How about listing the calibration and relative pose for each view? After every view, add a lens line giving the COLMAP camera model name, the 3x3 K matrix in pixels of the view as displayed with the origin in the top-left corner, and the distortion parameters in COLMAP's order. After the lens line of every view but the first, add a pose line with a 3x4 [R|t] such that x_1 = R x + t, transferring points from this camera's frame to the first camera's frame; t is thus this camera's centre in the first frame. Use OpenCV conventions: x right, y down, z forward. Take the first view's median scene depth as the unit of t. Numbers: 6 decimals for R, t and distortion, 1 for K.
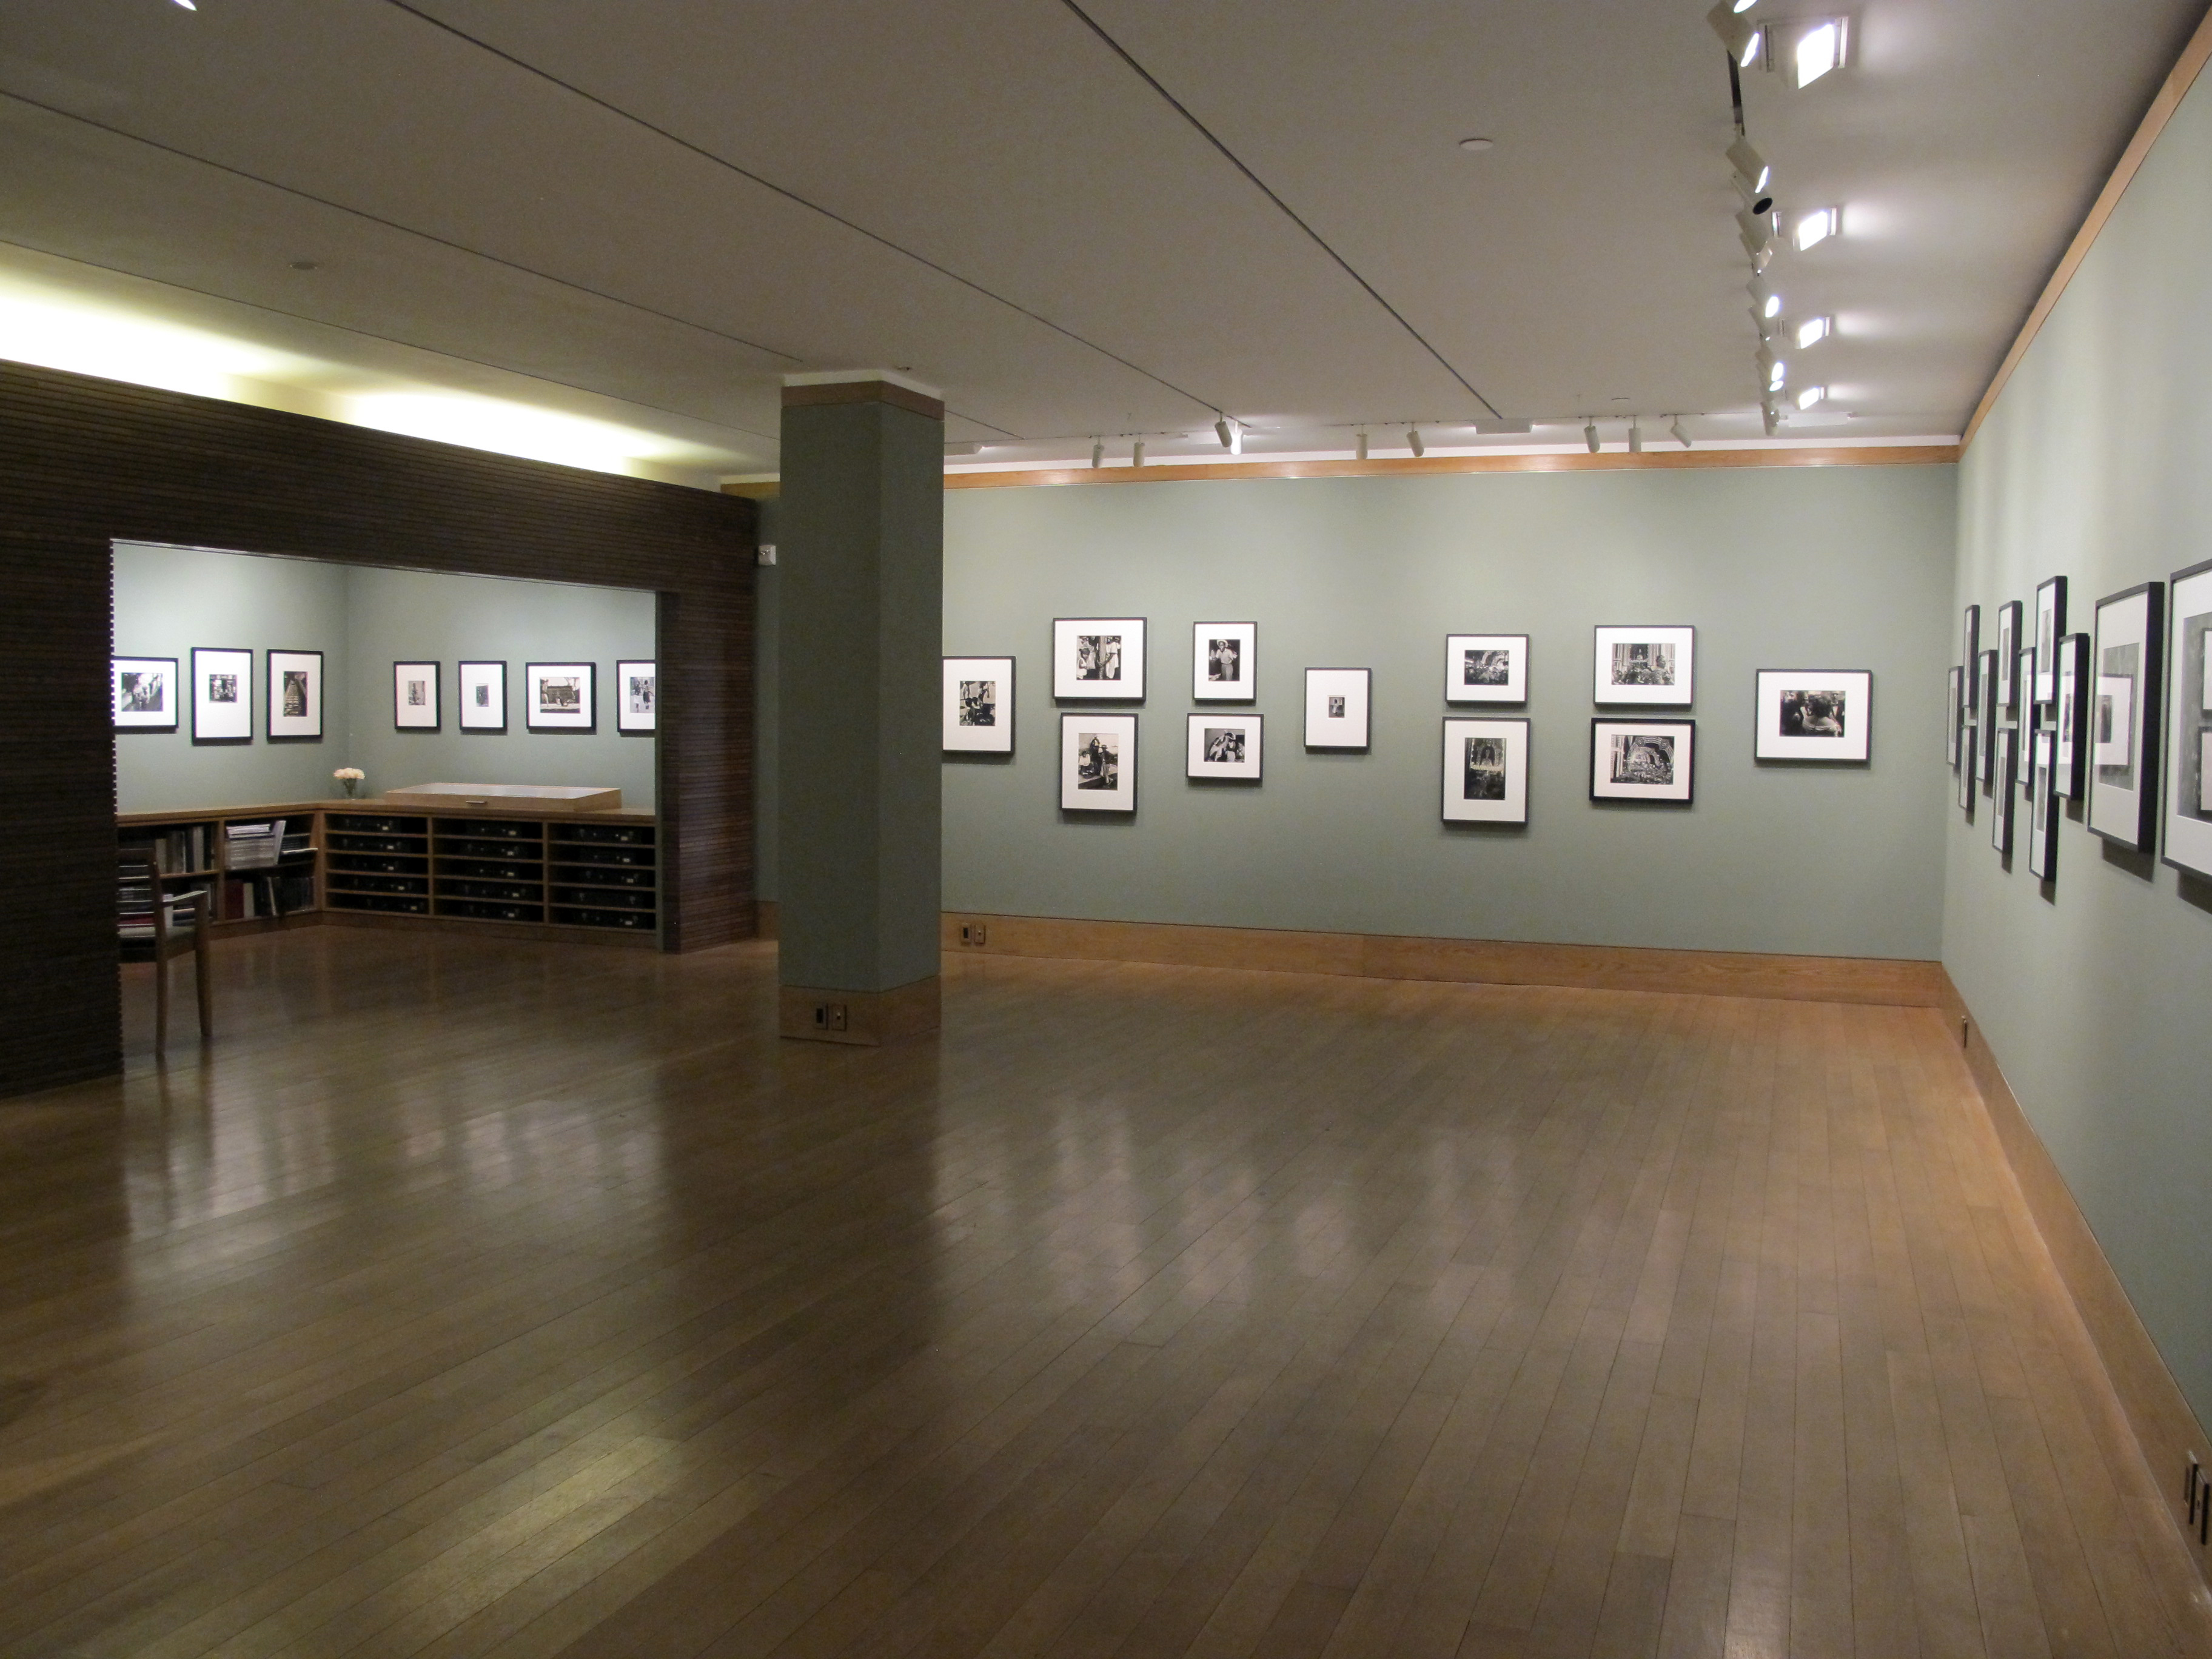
lens RADIAL K [[1843.6, 0, 1106.0], [0, 1843.6, 829.5], [0, 0, 1]] dist [-0.153200, 0.076983]
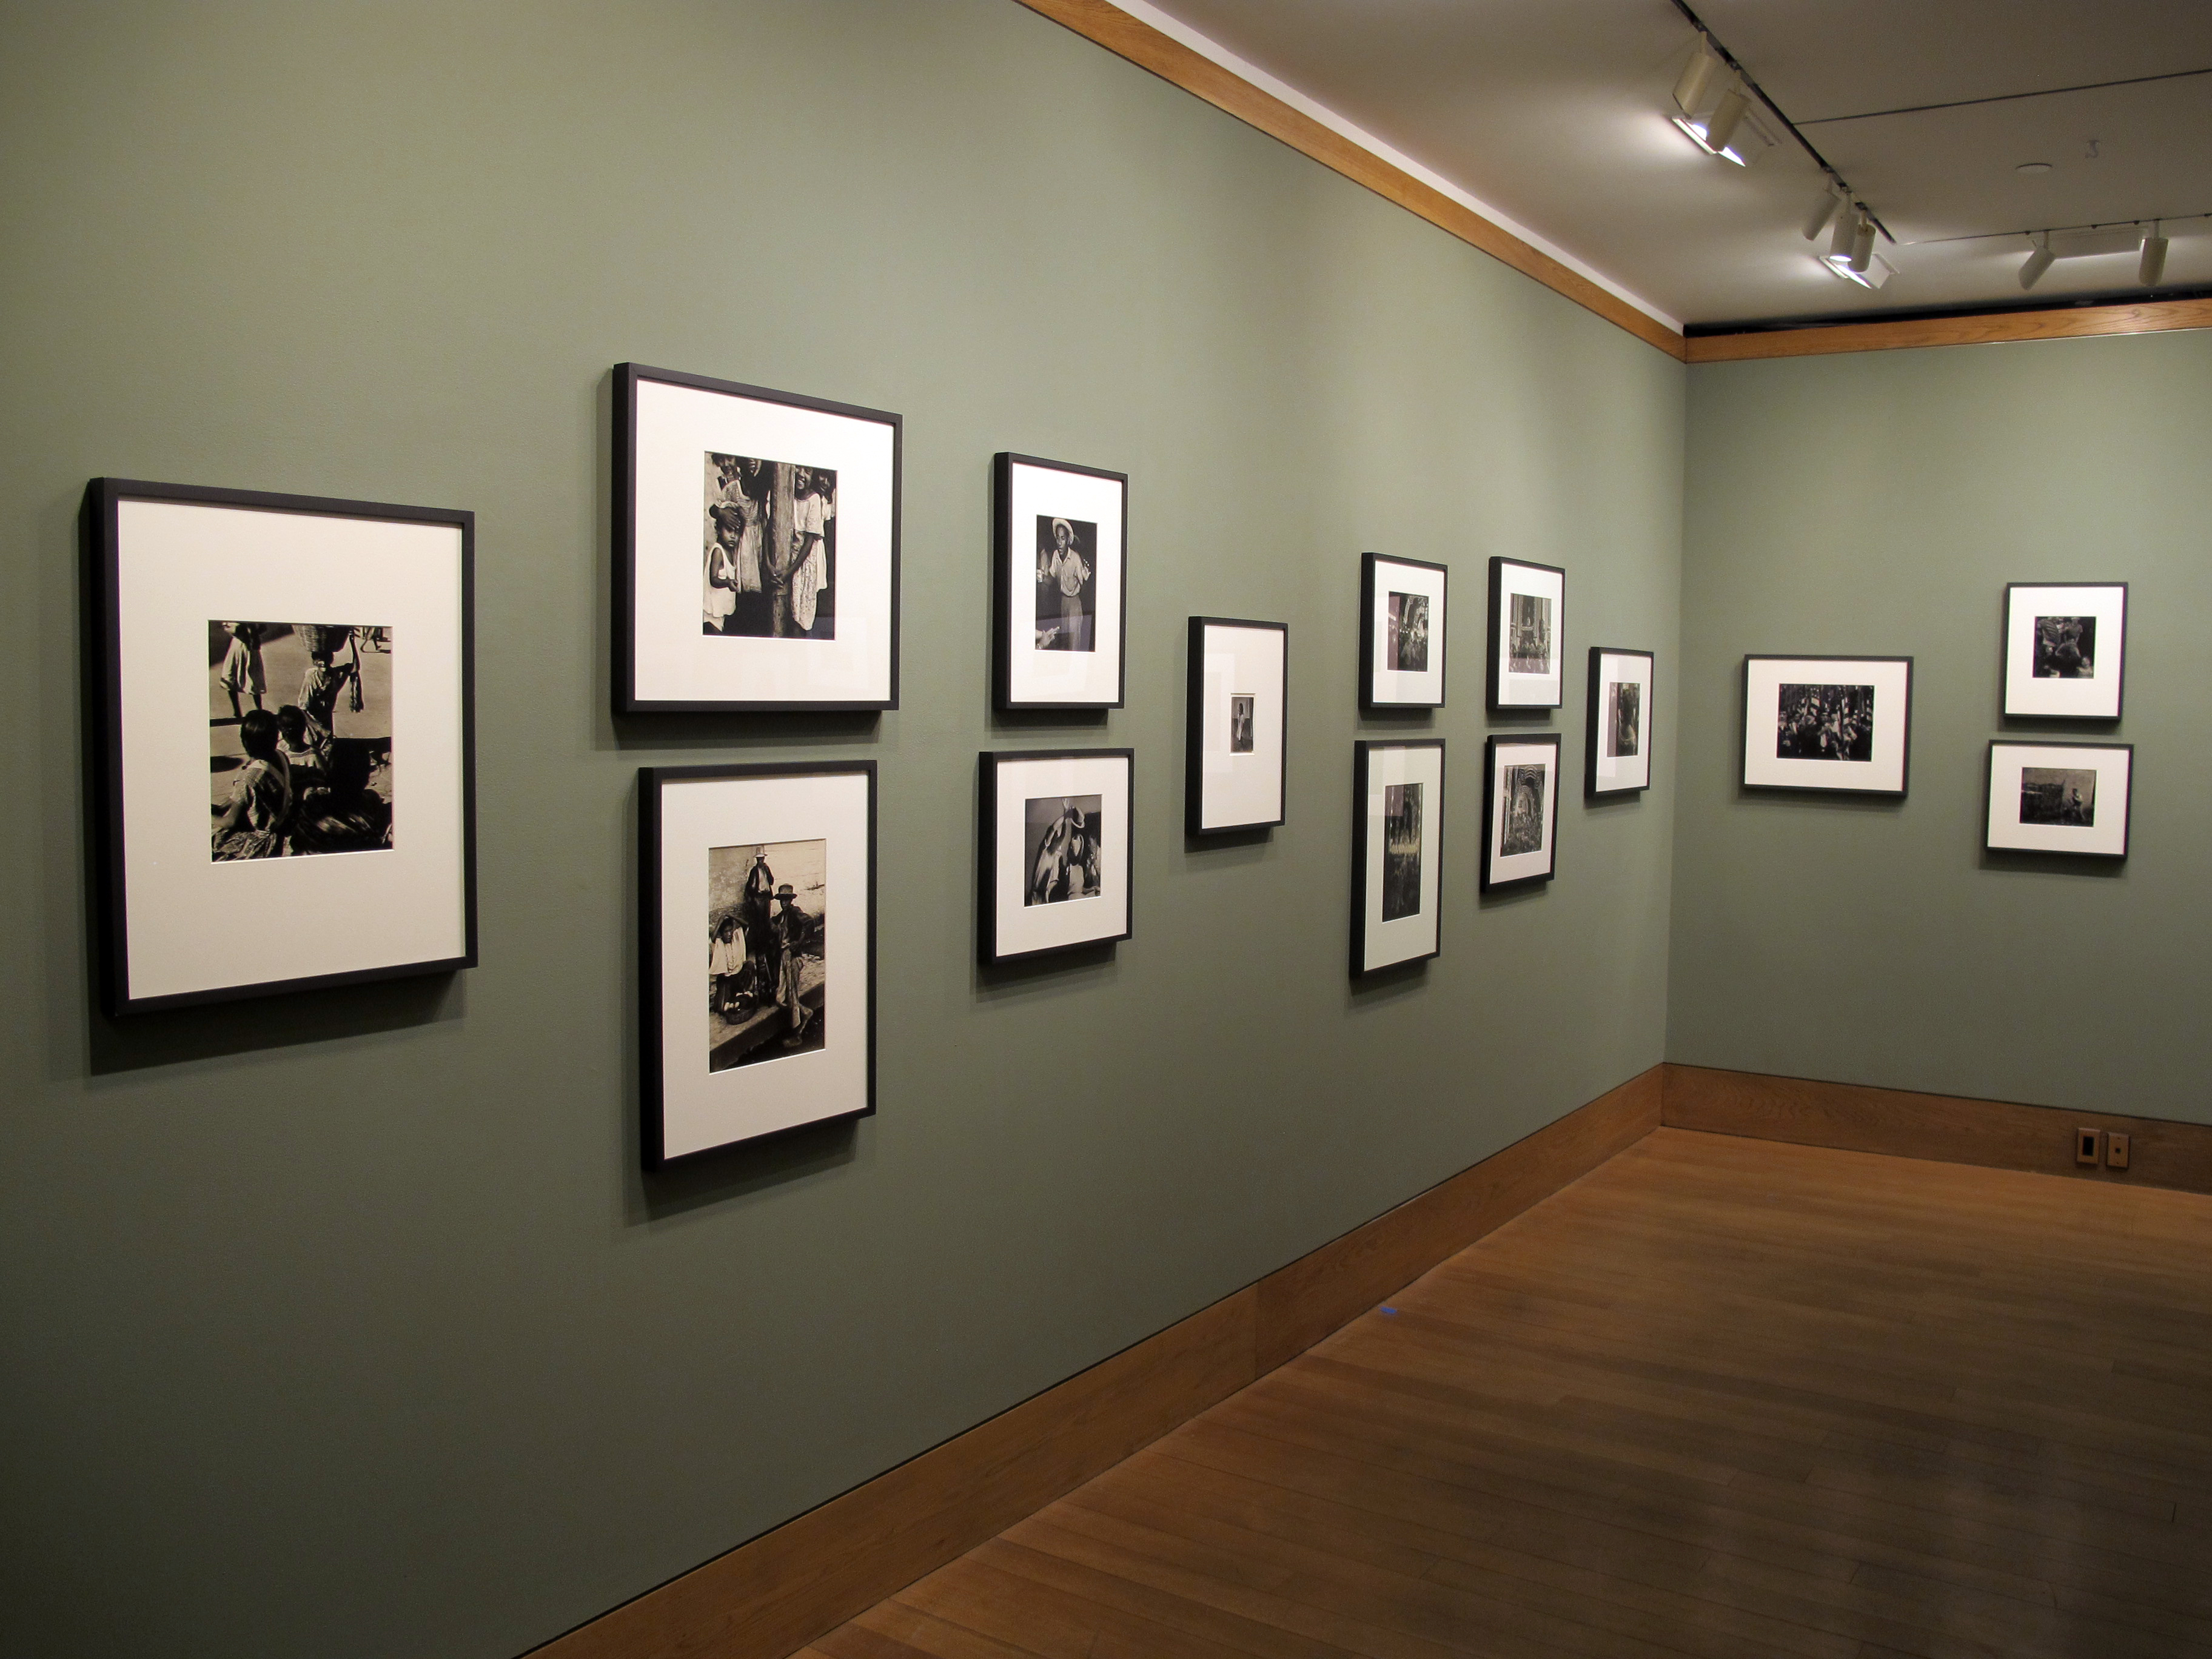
lens RADIAL K [[1843.6, 0, 1106.0], [0, 1843.6, 829.5], [0, 0, 1]] dist [-0.153200, 0.076983]
pose [[0.229613, -0.080566, 0.969942, -0.241868], [0.051449, 0.996179, 0.070565, -0.069806], [-0.971921, 0.033700, 0.232881, 0.895618]]
